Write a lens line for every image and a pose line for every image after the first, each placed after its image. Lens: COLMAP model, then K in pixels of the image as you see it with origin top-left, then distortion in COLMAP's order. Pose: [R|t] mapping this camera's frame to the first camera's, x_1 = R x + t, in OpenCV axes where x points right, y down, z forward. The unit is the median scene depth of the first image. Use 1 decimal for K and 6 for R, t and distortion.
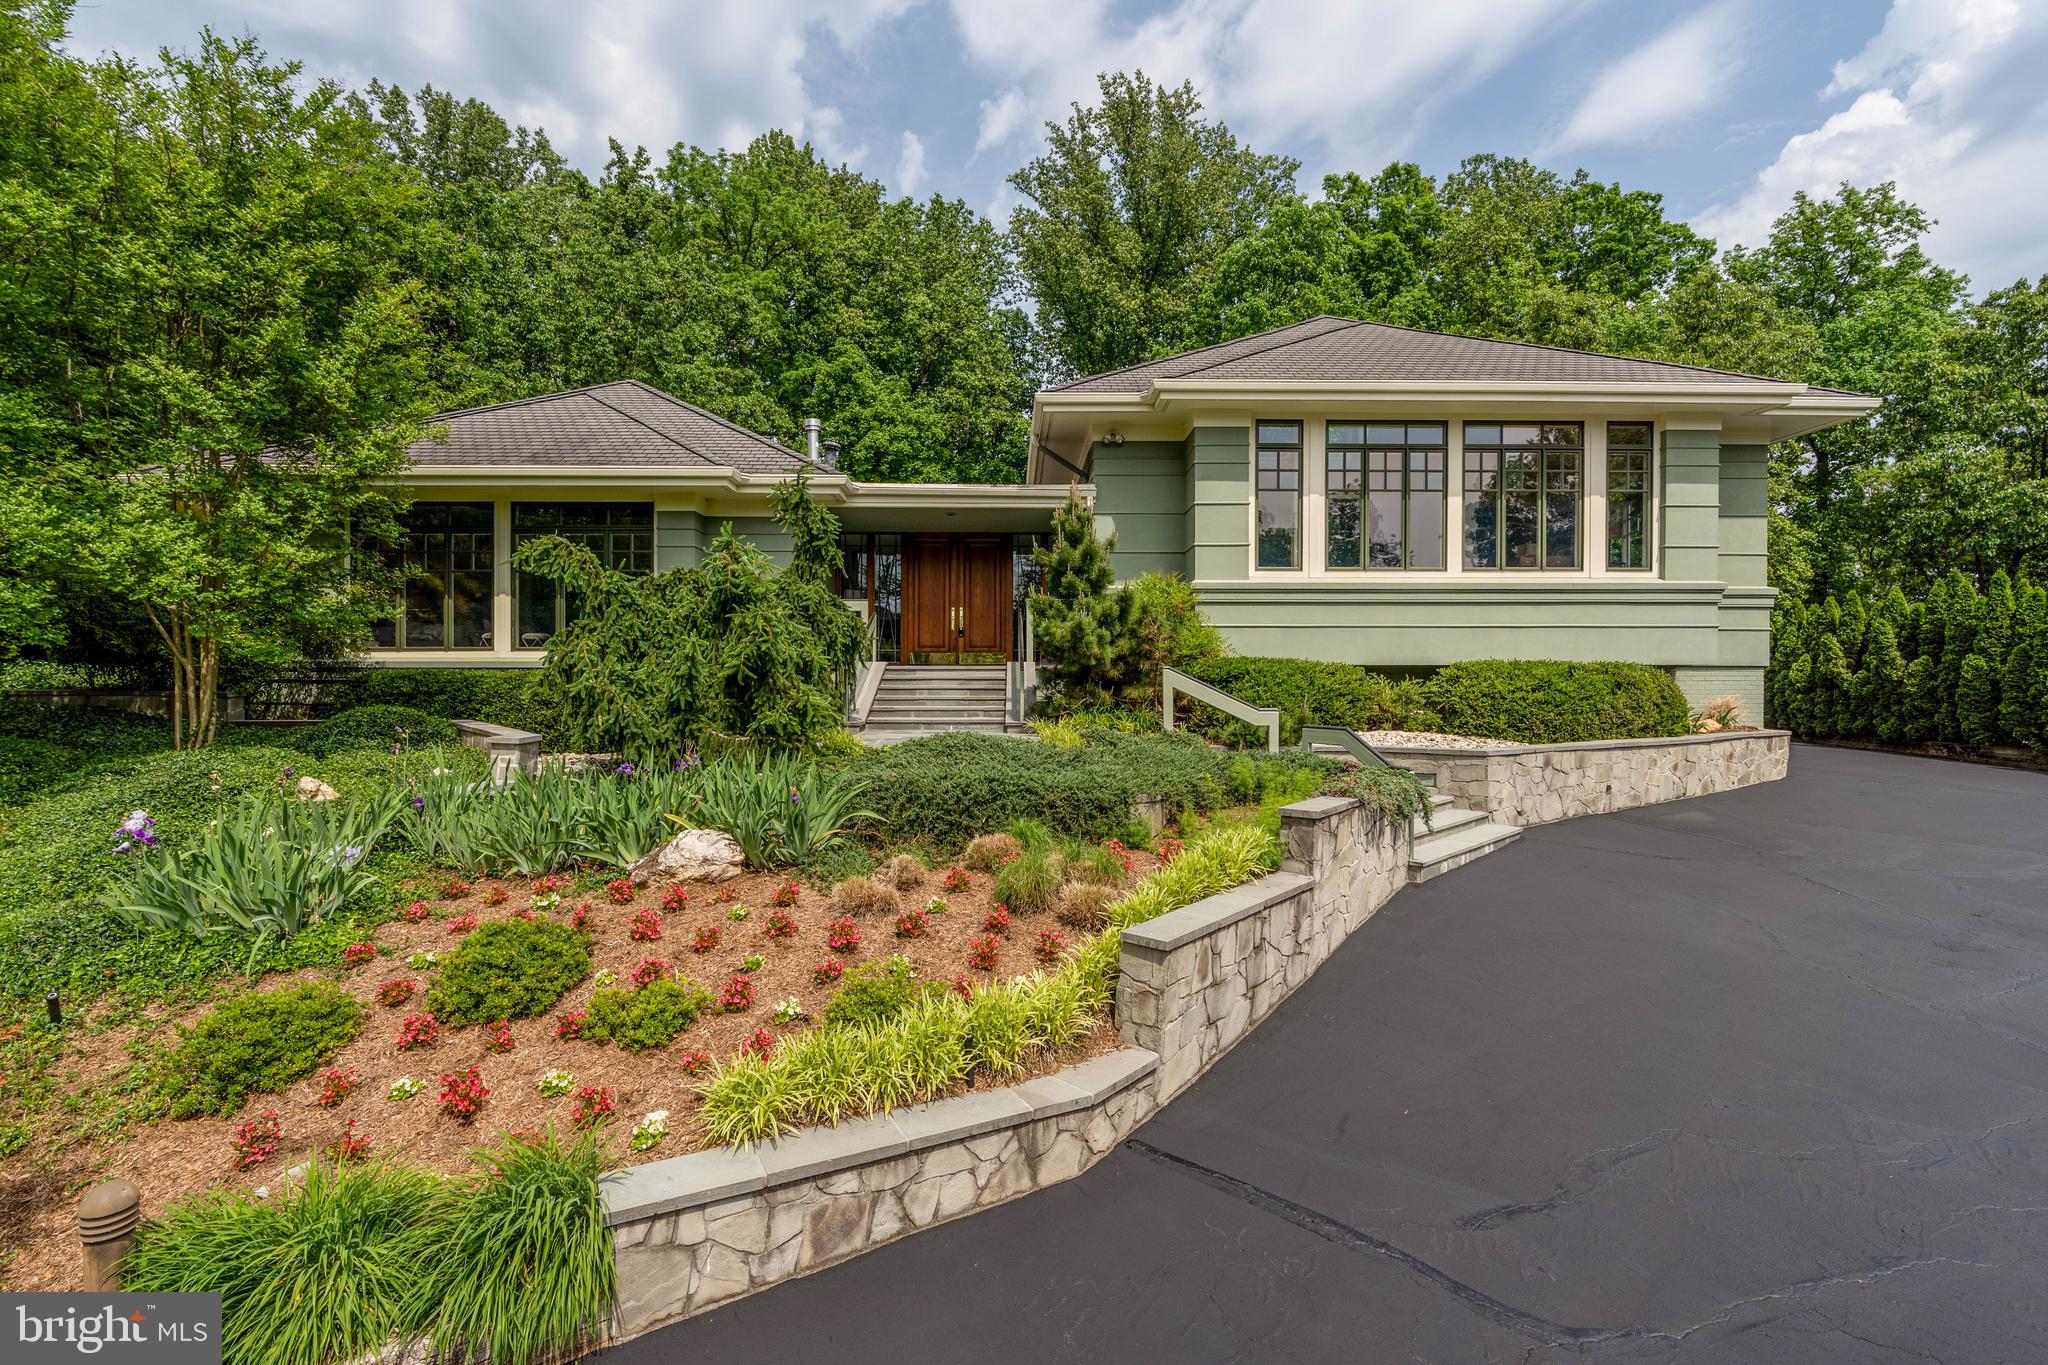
lens RADIAL K [[947.2, 0, 1033.1], [0, 947.2, 687.7], [0, 0, 1]] dist [-0.000938, -0.000100]
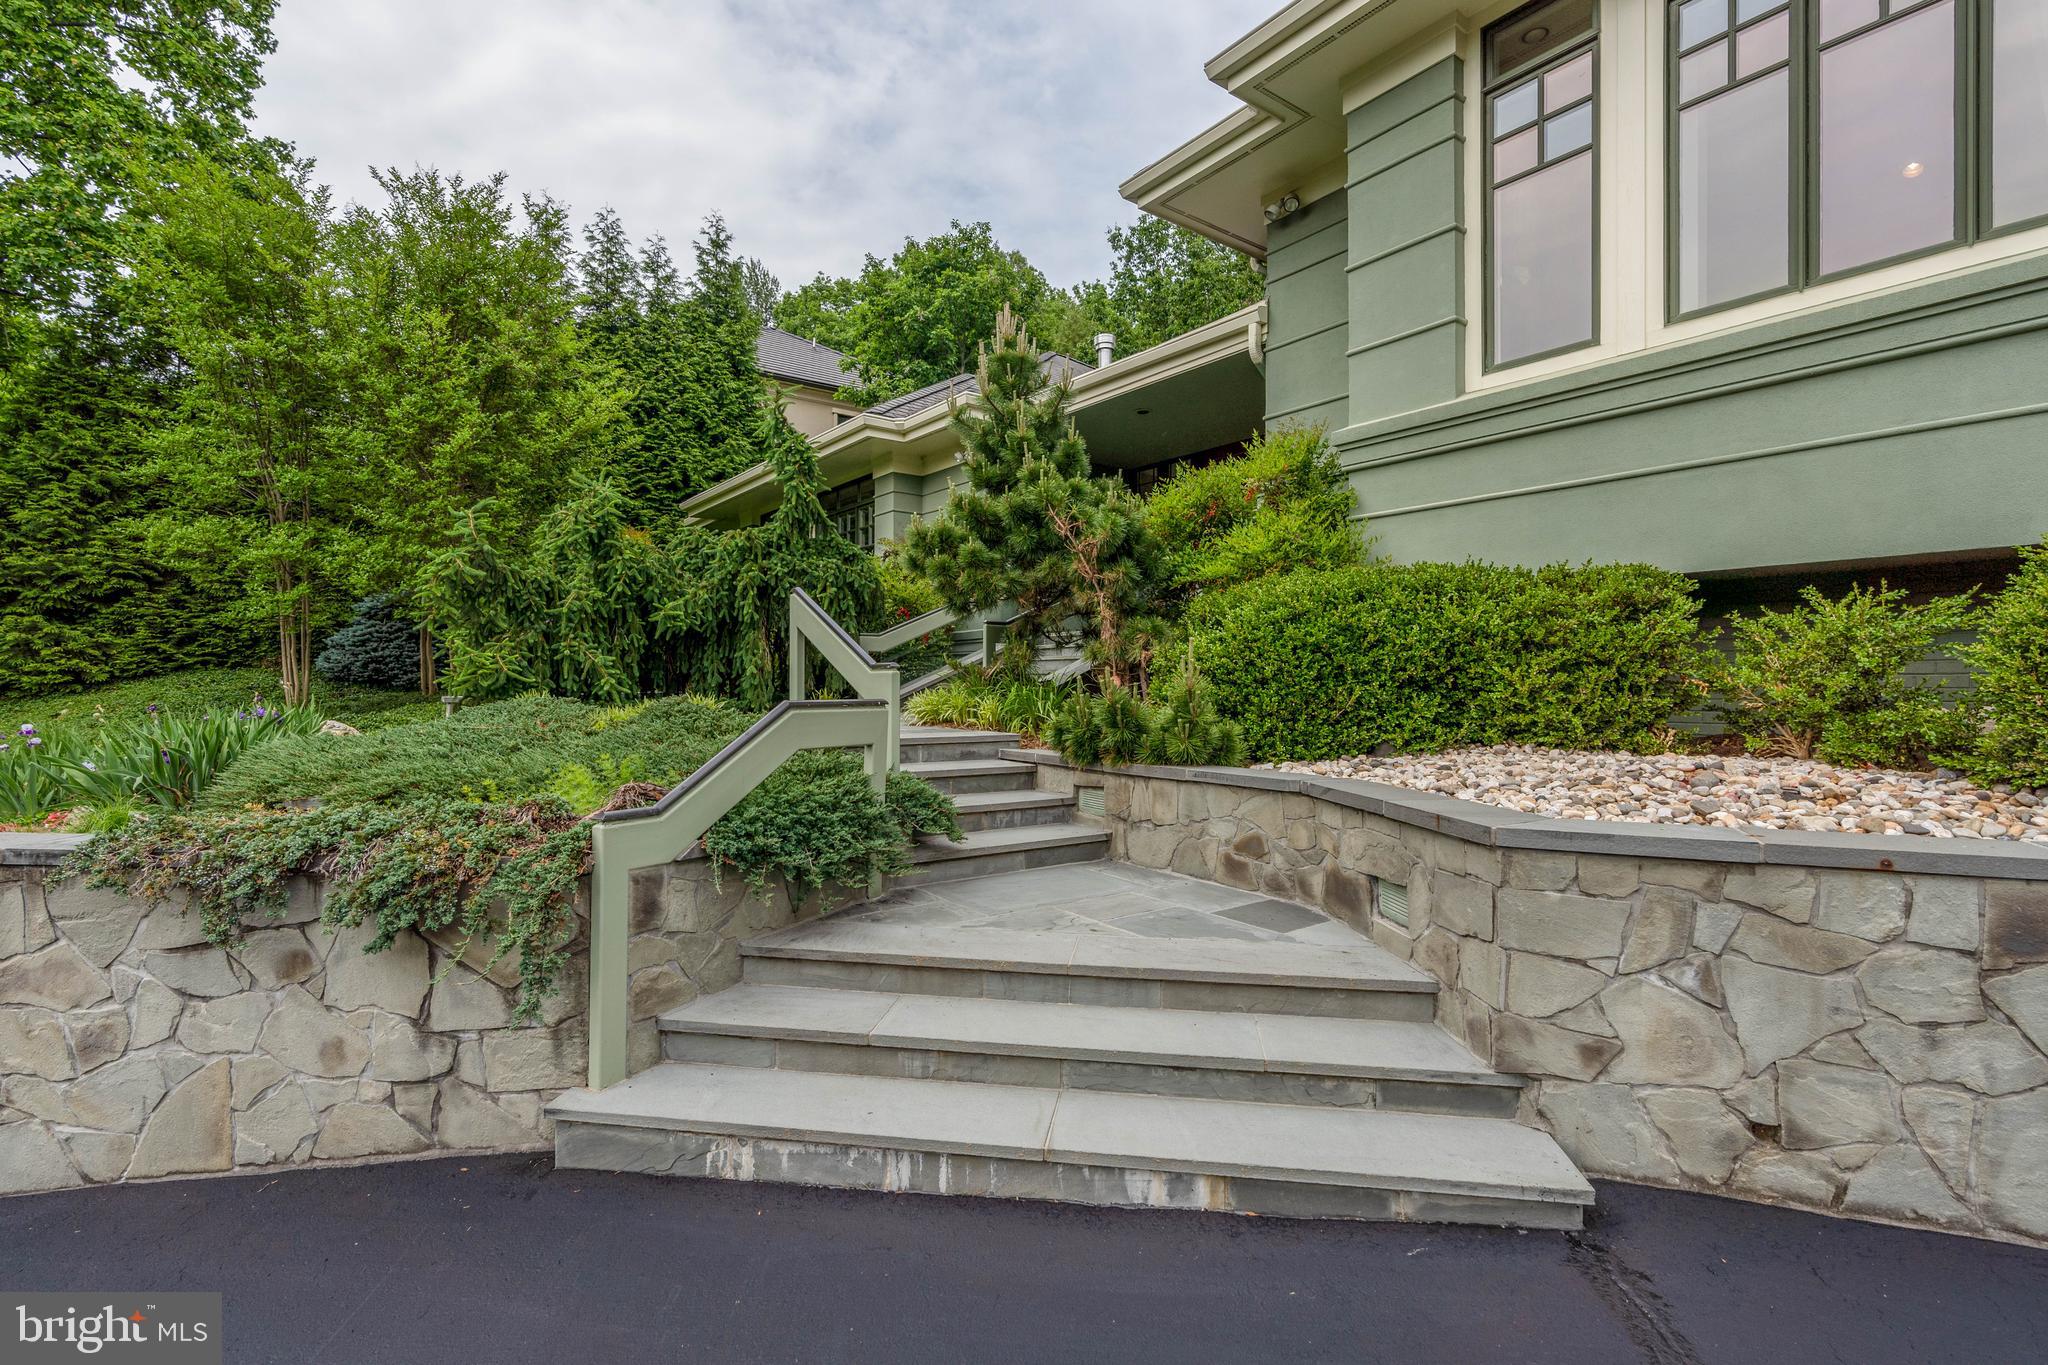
lens RADIAL K [[947.2, 0, 1033.1], [0, 947.2, 687.7], [0, 0, 1]] dist [-0.000938, -0.000100]
pose [[0.574638, 0.005987, -0.818386, 0.142364], [-0.006000, 0.999977, 0.003103, 0.006300], [0.818386, 0.003128, 0.574660, 0.173147]]
